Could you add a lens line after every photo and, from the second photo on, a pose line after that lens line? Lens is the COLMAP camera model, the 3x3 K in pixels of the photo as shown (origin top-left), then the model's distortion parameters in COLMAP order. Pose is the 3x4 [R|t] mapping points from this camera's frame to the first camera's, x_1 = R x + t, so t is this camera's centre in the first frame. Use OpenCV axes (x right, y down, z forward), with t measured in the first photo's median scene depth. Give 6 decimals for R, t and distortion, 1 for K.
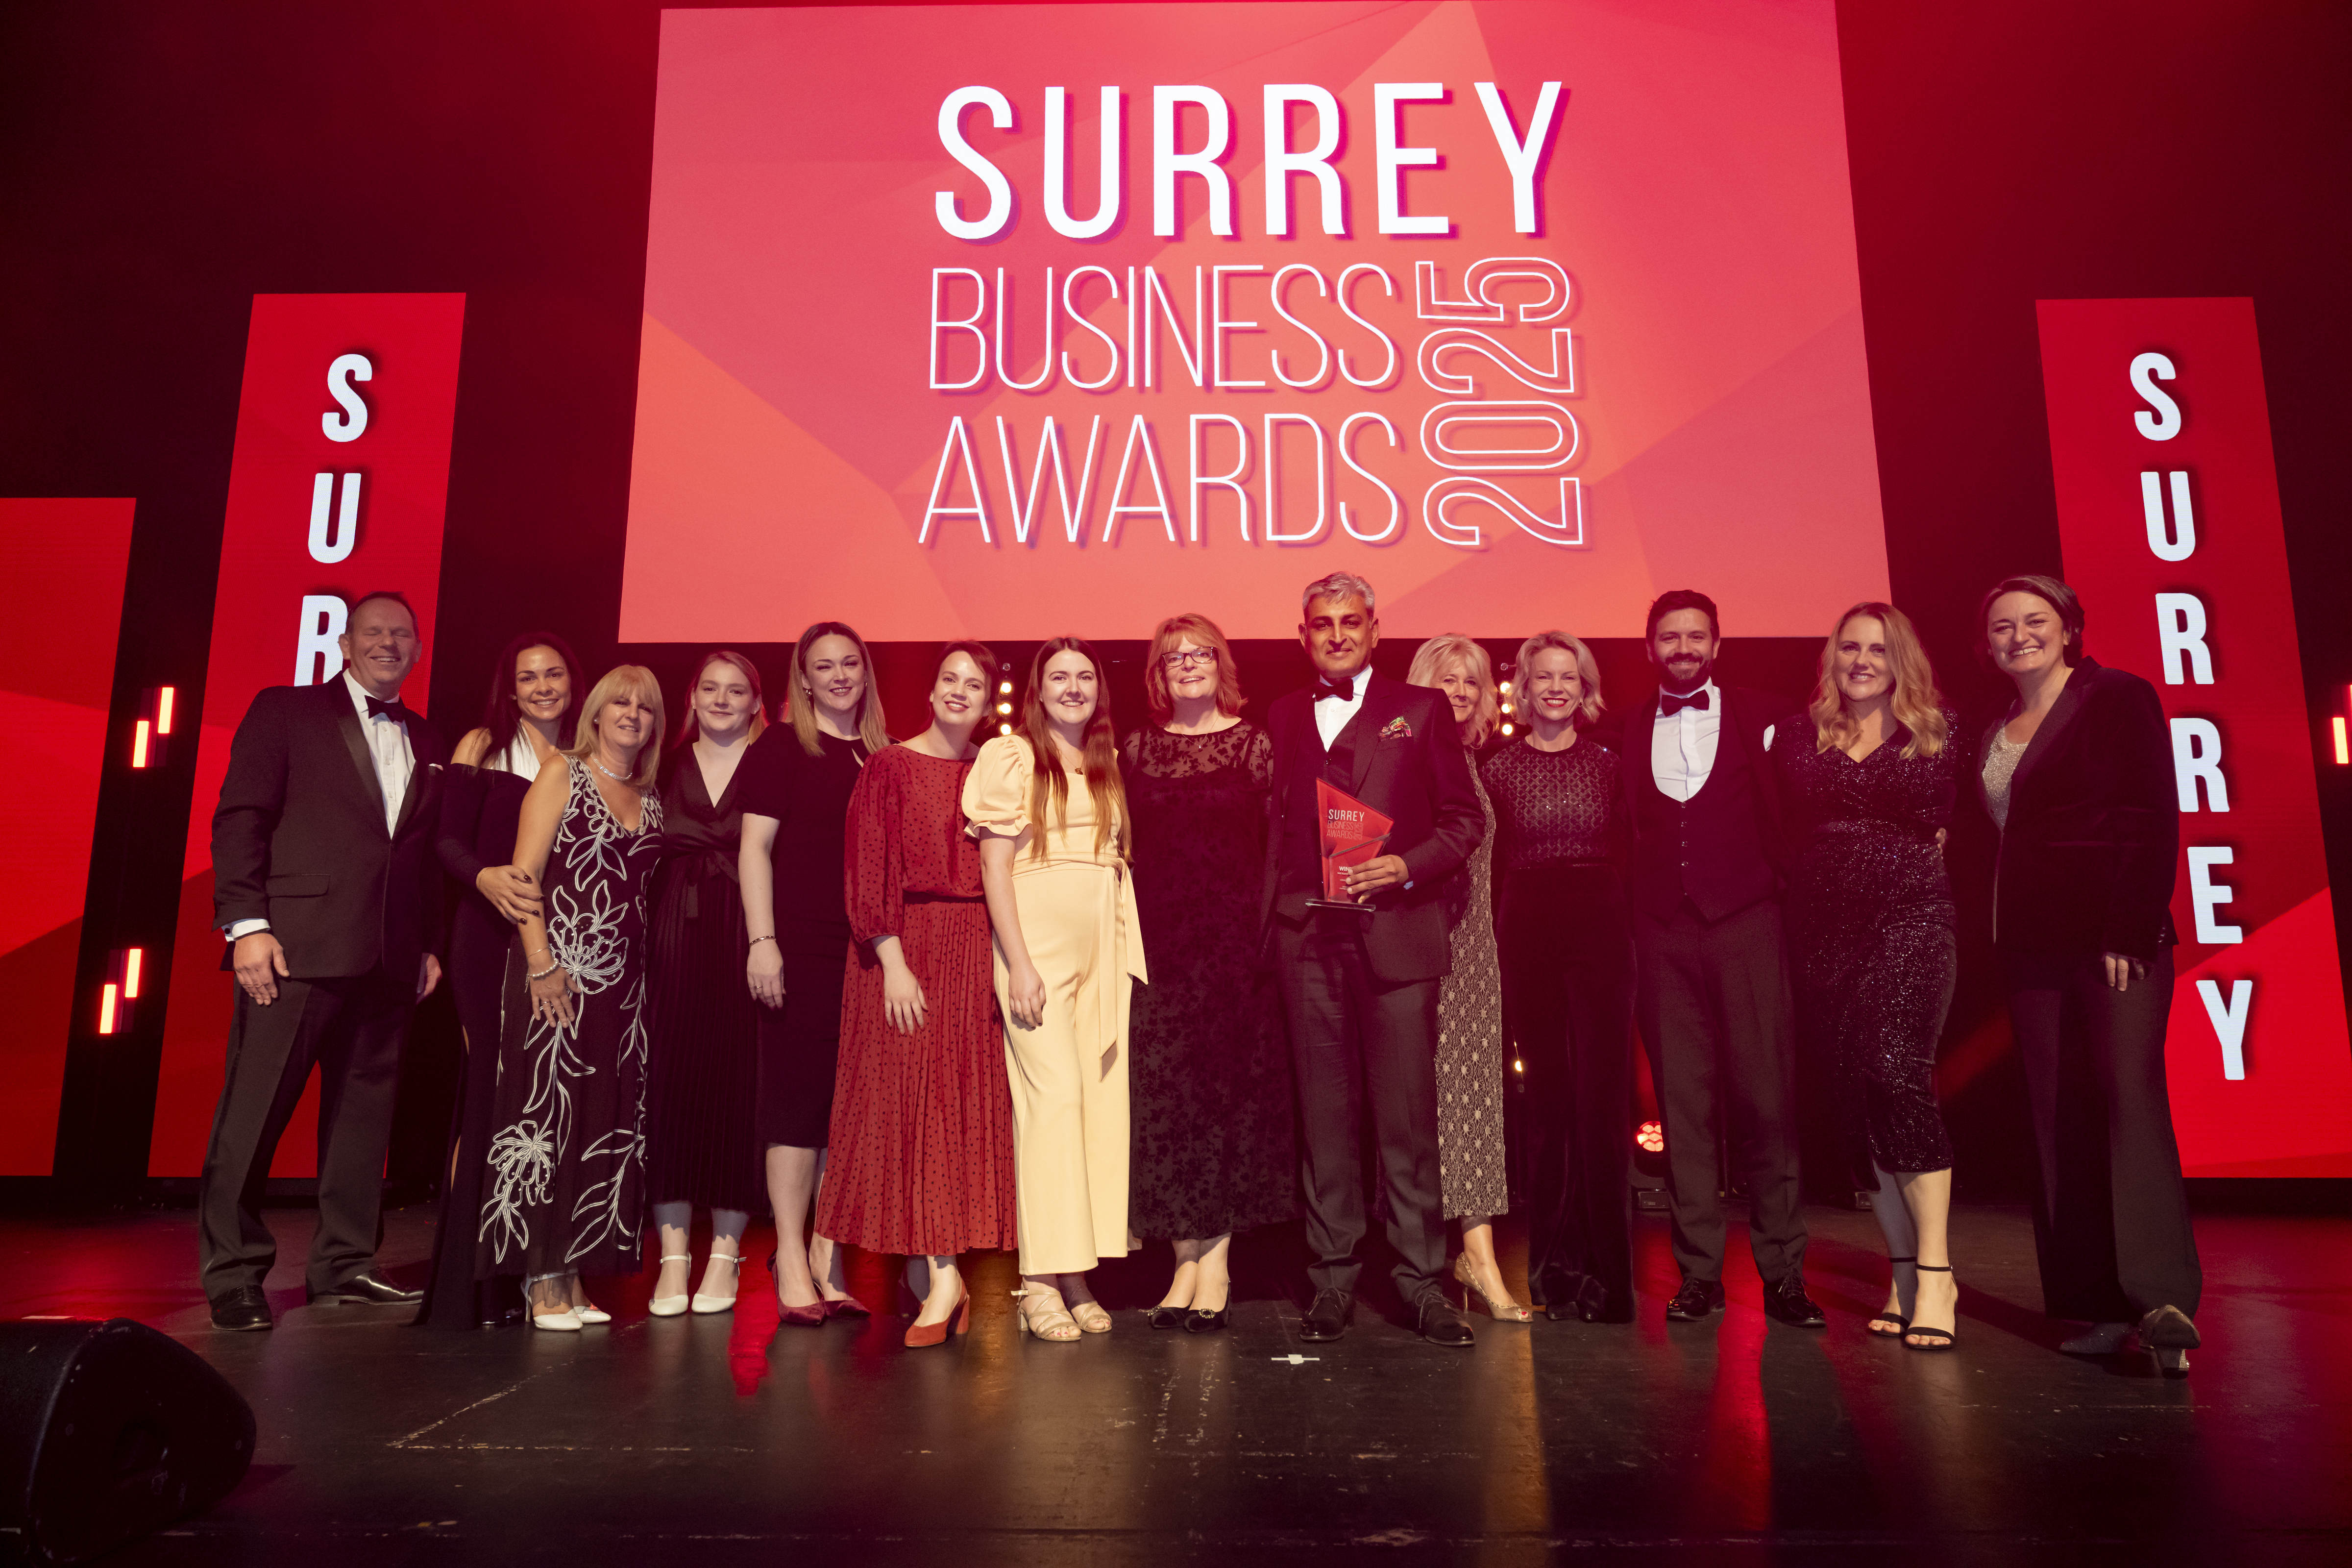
lens RADIAL K [[1574.6, 0, 1148.6], [0, 1574.6, 784.1], [0, 0, 1]] dist [-0.008312, 0.002759]
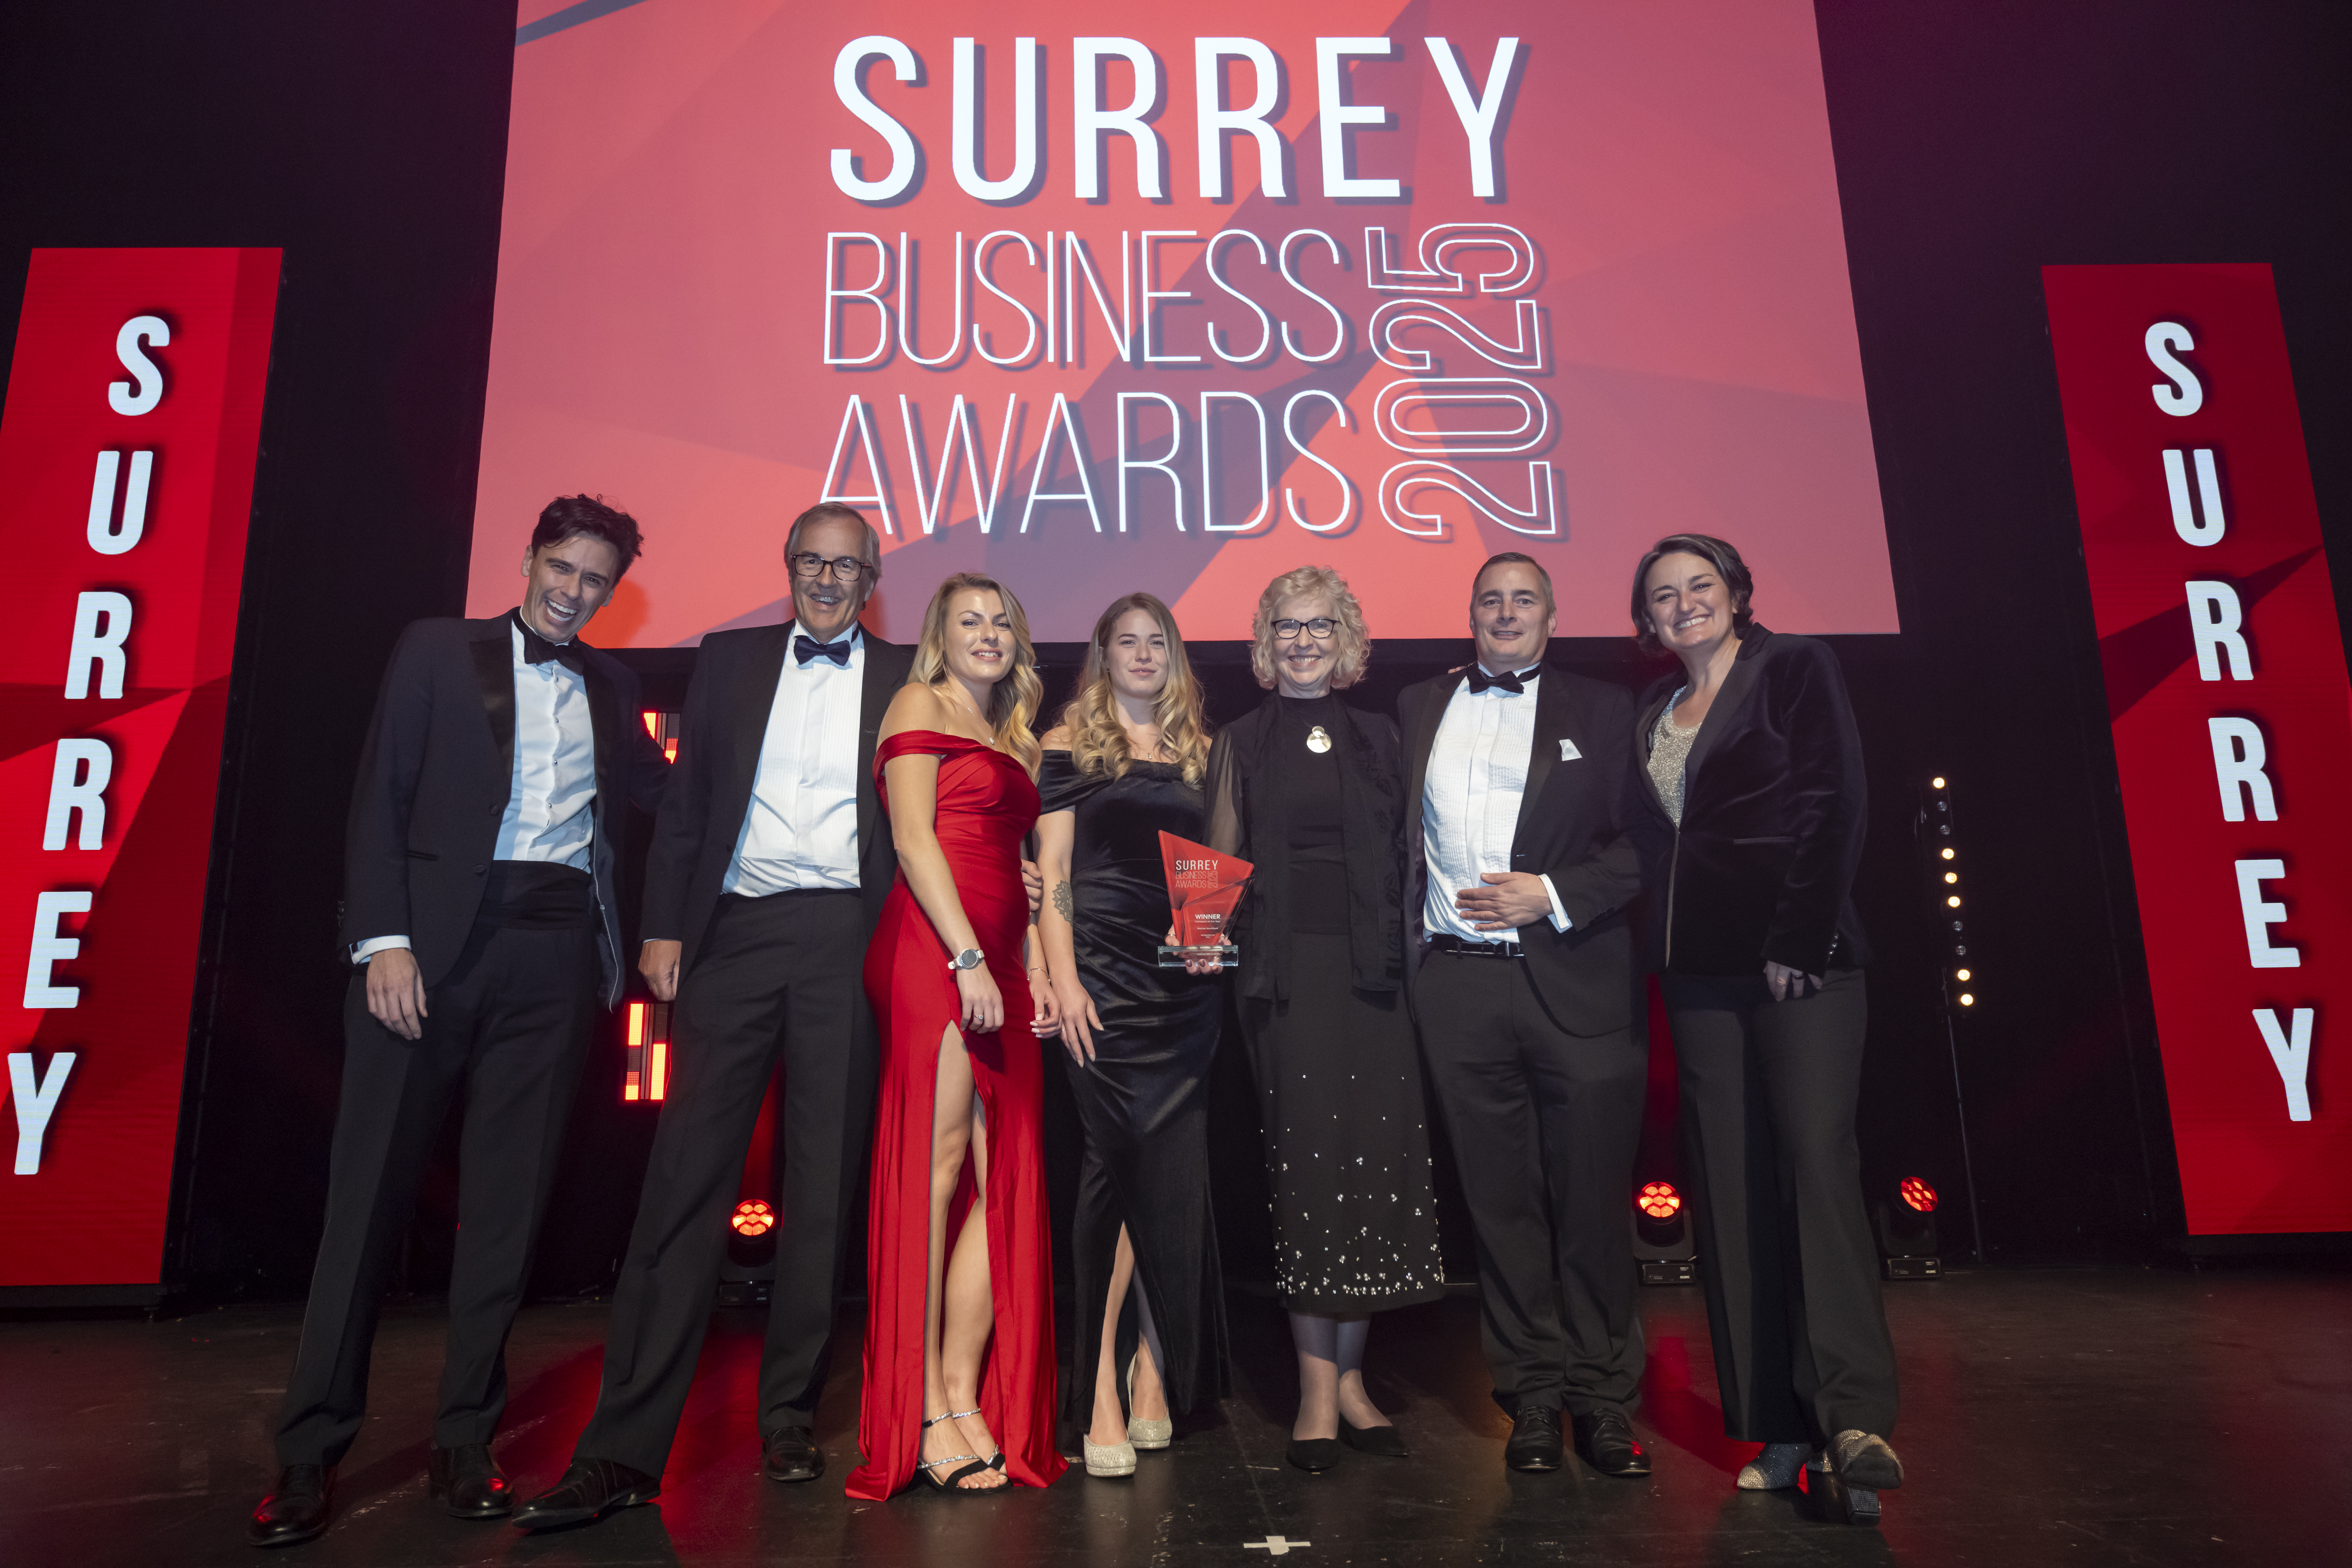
lens RADIAL K [[1574.6, 0, 1151.8], [0, 1574.6, 774.6], [0, 0, 1]] dist [-0.008312, 0.002759]
pose [[0.998913, -0.009476, 0.045638, 0.003025], [0.011381, 0.999068, -0.041646, 0.019077], [-0.045201, 0.042120, 0.998090, 0.116953]]
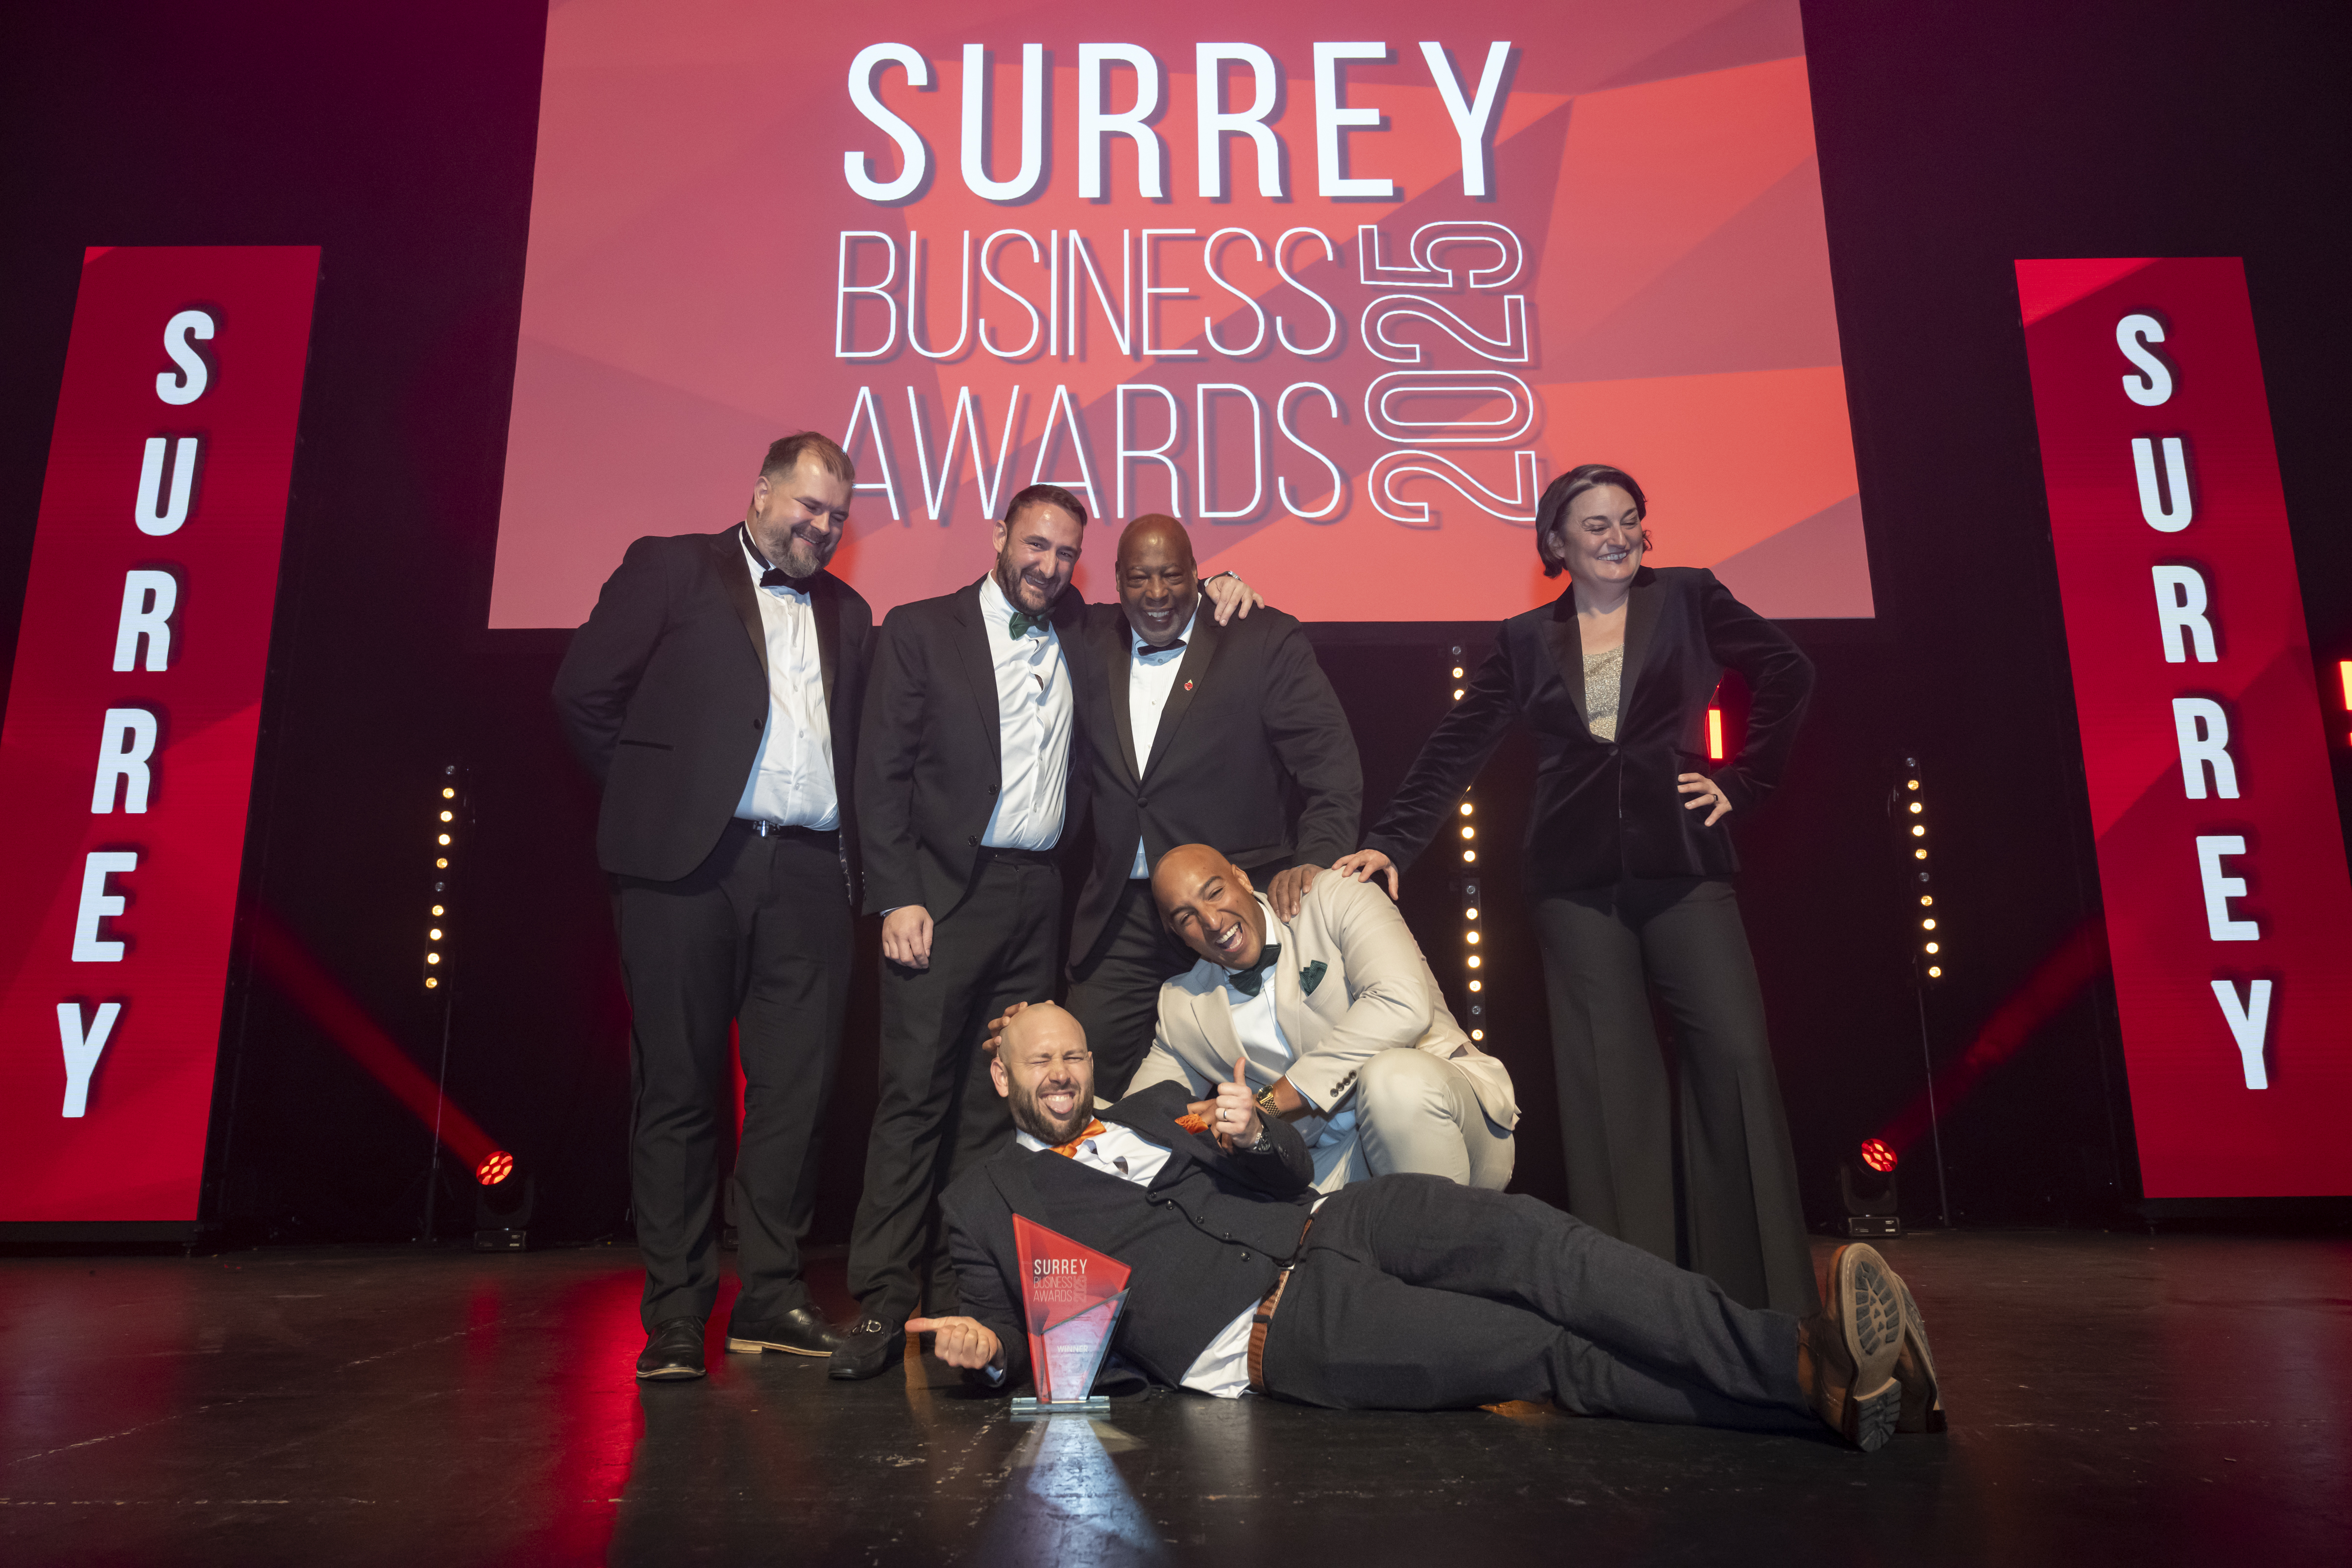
lens RADIAL K [[1574.6, 0, 1165.9], [0, 1574.6, 789.6], [0, 0, 1]] dist [-0.008312, 0.002759]
pose [[0.999657, -0.004796, 0.025740, 0.029997], [0.005896, 0.999065, -0.042830, 0.043175], [-0.025510, 0.042967, 0.998751, 0.083839]]
